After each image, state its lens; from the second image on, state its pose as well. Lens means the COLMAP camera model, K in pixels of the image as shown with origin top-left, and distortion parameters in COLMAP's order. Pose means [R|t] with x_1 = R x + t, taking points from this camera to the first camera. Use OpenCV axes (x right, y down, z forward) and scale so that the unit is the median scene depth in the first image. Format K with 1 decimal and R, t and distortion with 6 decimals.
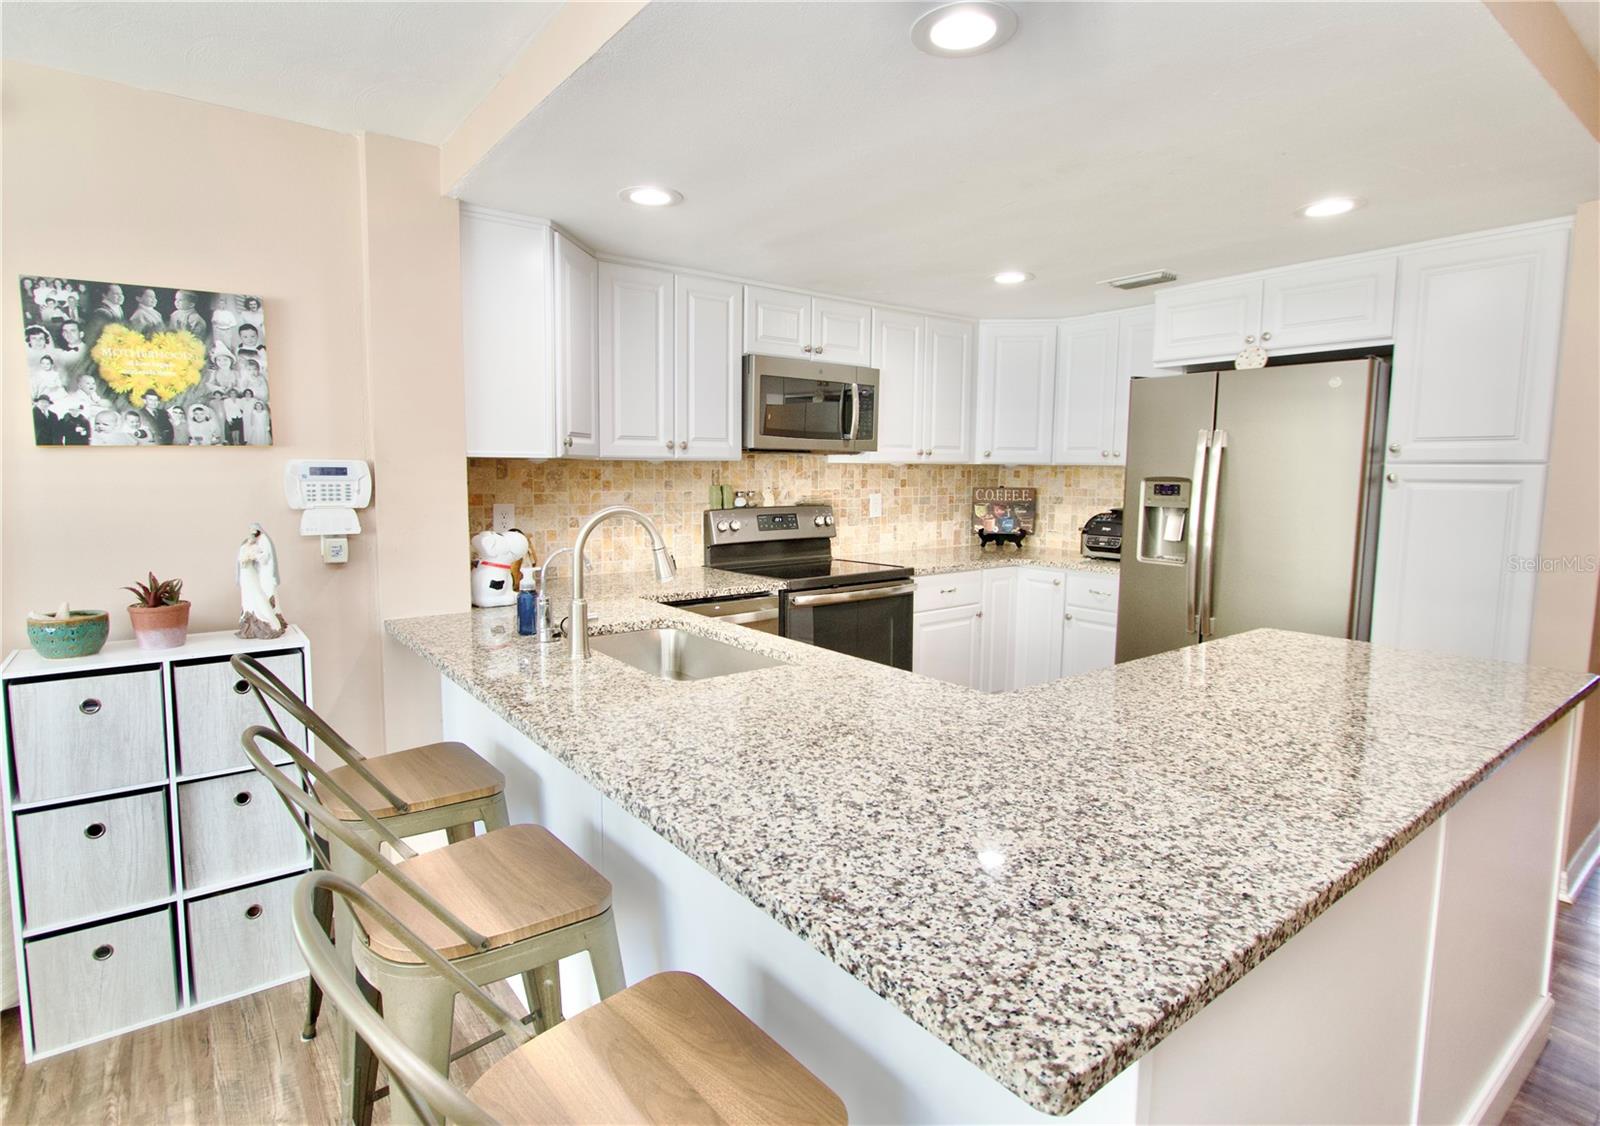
lens RADIAL K [[809.5, 0, 786.5], [0, 809.5, 555.3], [0, 0, 1]] dist [0.006813, 0.000505]
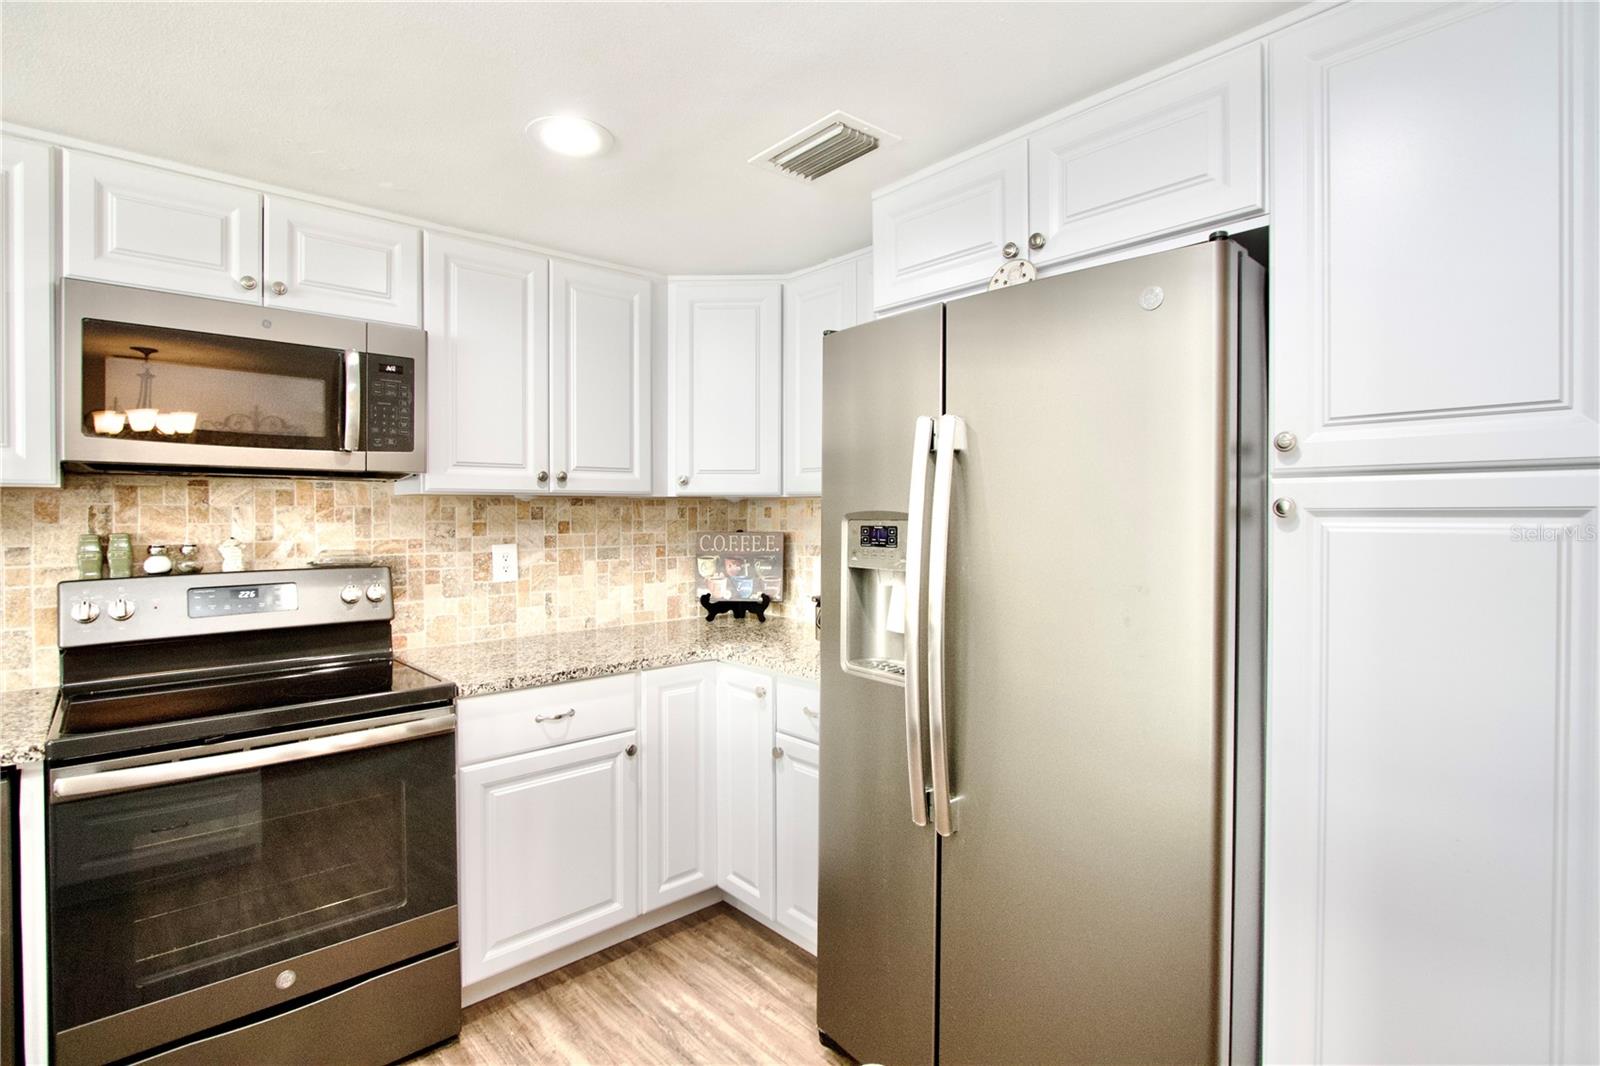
lens RADIAL K [[746.3, 0, 807.1], [0, 746.3, 526.8], [0, 0, 1]] dist [-0.015598, -0.000179]
pose [[0.997343, -0.008766, 0.072316, 0.342349], [0.015163, 0.995970, -0.088399, -0.039708], [-0.071250, 0.089260, 0.993457, 0.464532]]
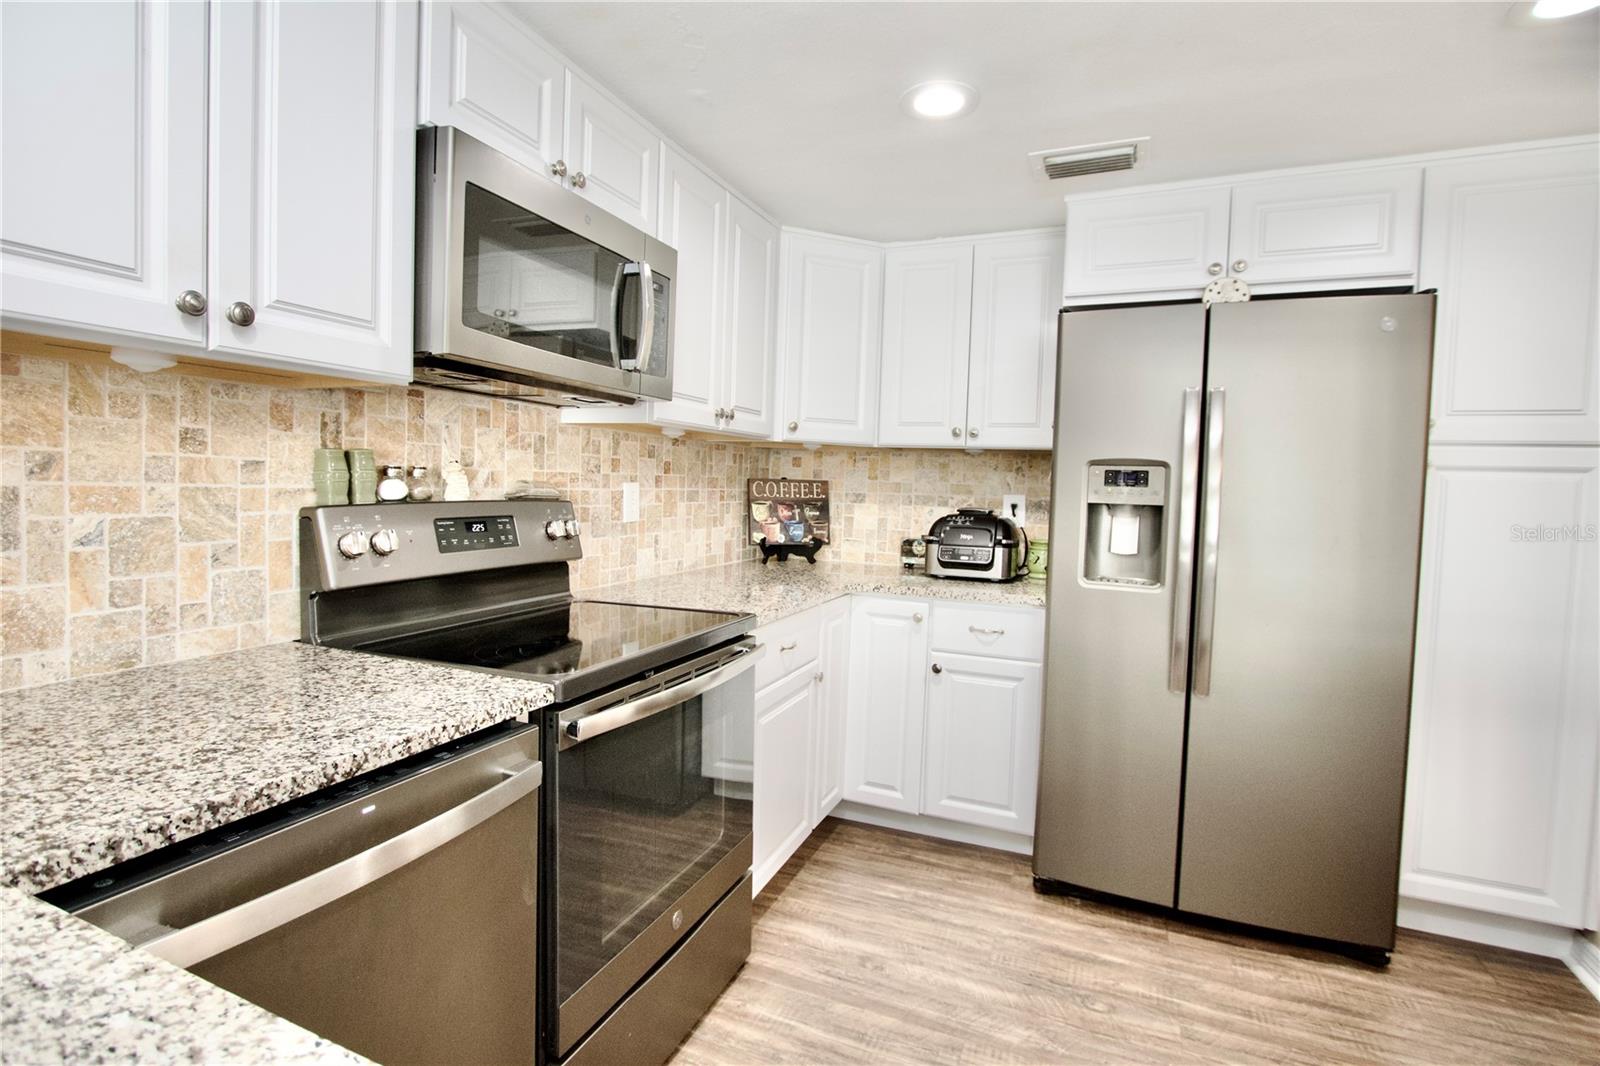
lens RADIAL K [[746.3, 0, 774.8], [0, 746.3, 523.7], [0, 0, 1]] dist [-0.015598, -0.000179]
pose [[0.879424, -0.006021, 0.476001, -0.066419], [0.027593, 0.998884, -0.038345, -0.024635], [-0.475239, 0.046856, 0.878608, 0.531094]]
